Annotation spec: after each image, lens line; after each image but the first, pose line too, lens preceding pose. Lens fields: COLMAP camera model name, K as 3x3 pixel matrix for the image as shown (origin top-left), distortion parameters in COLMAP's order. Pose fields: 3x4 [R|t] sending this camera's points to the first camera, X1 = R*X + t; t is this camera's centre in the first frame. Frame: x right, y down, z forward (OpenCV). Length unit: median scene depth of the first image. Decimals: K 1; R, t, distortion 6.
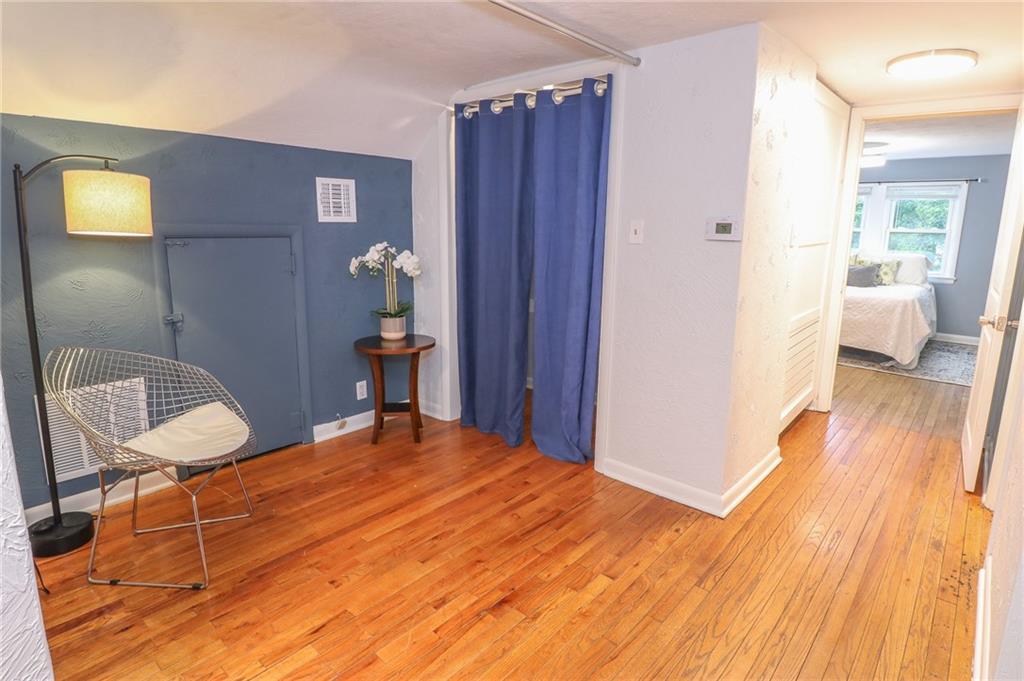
lens RADIAL K [[551.2, 0, 514.5], [0, 551.2, 336.0], [0, 0, 1]] dist [0.000026, -0.001337]
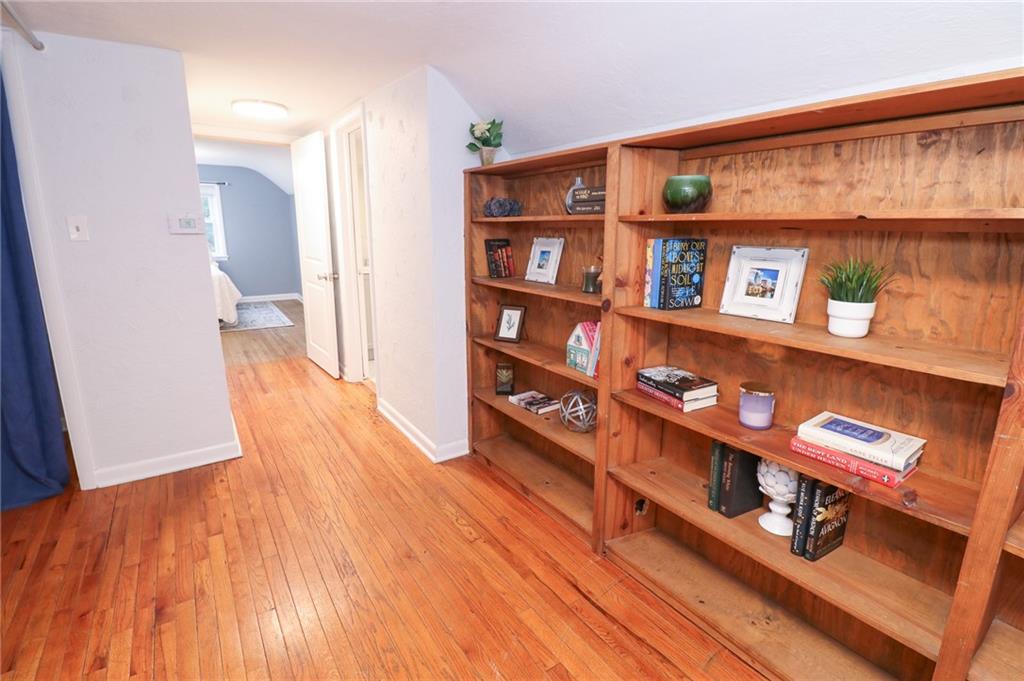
lens RADIAL K [[480.9, 0, 513.2], [0, 480.9, 336.9], [0, 0, 1]] dist [-0.021803, -0.000785]
pose [[0.234893, -0.237067, 0.942669, -0.408339], [0.186085, 0.962833, 0.195769, -0.026162], [-0.954043, 0.129431, 0.270277, 0.079484]]
